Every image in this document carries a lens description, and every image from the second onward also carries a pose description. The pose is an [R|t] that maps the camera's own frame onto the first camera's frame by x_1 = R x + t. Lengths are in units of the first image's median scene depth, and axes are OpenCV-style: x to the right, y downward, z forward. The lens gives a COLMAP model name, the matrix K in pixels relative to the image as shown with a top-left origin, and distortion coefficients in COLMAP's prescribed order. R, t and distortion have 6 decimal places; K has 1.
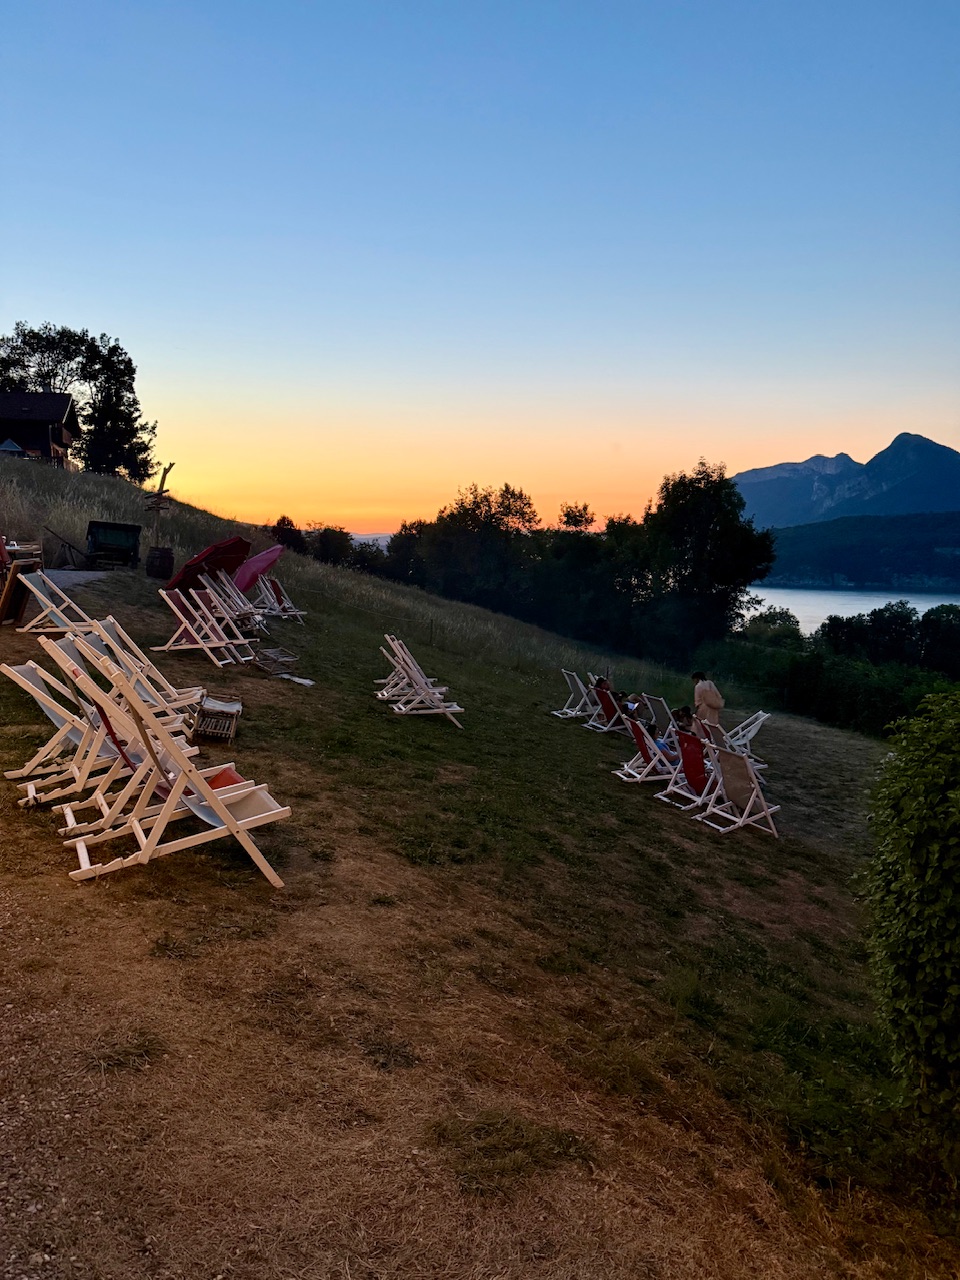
lens RADIAL K [[900.3, 0, 480.0], [0, 900.3, 640.0], [0, 0, 1]] dist [0.105134, -0.180517]
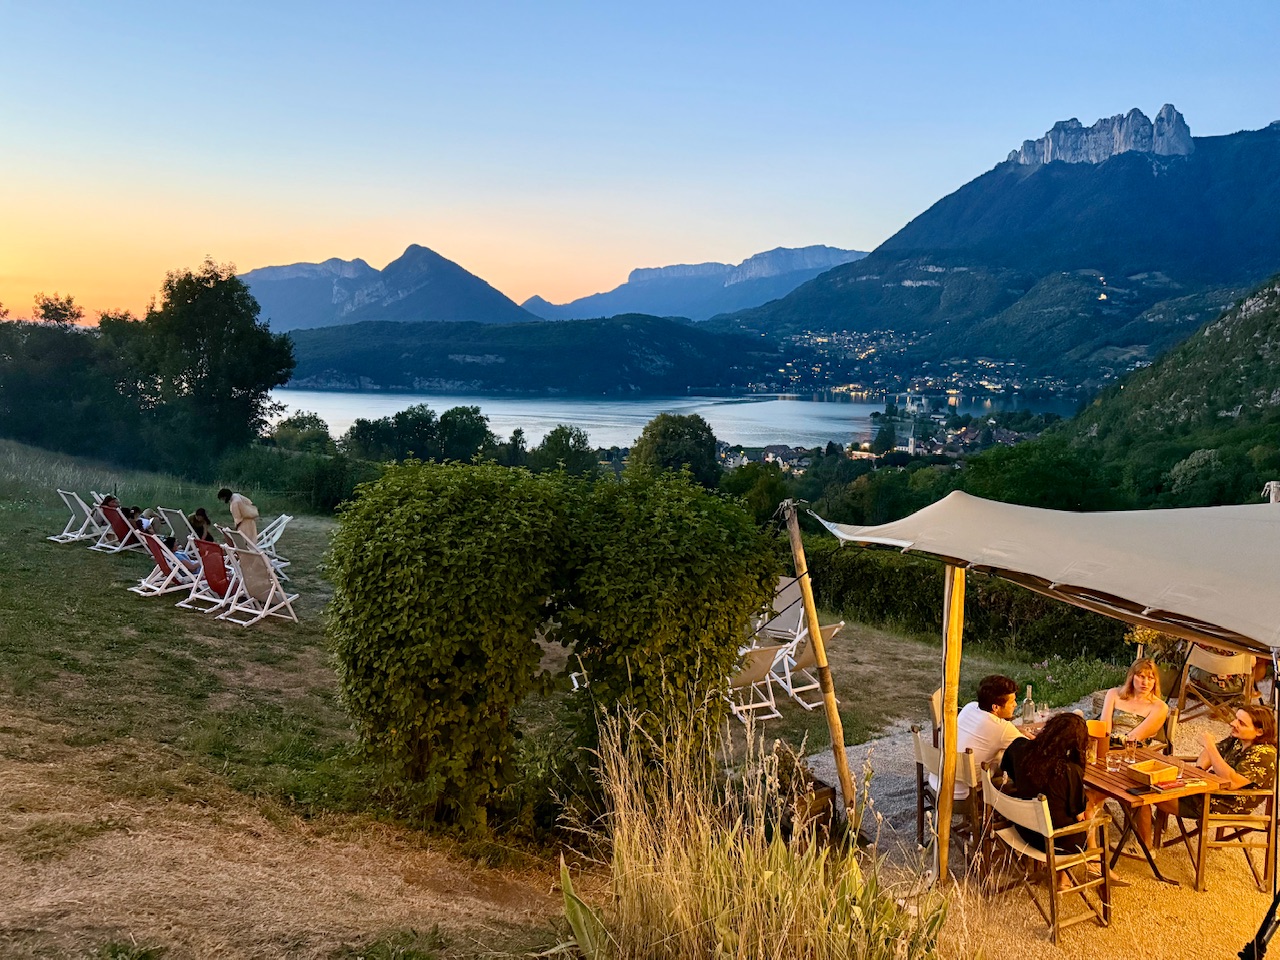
lens RADIAL K [[936.9, 0, 634.1], [0, 936.9, 485.3], [0, 0, 1]] dist [0.055114, -0.057139]
pose [[0.798668, -0.073196, 0.597303, -0.021417], [0.046827, 0.997125, 0.059579, -0.002060], [-0.599947, -0.019614, 0.799799, -0.151418]]
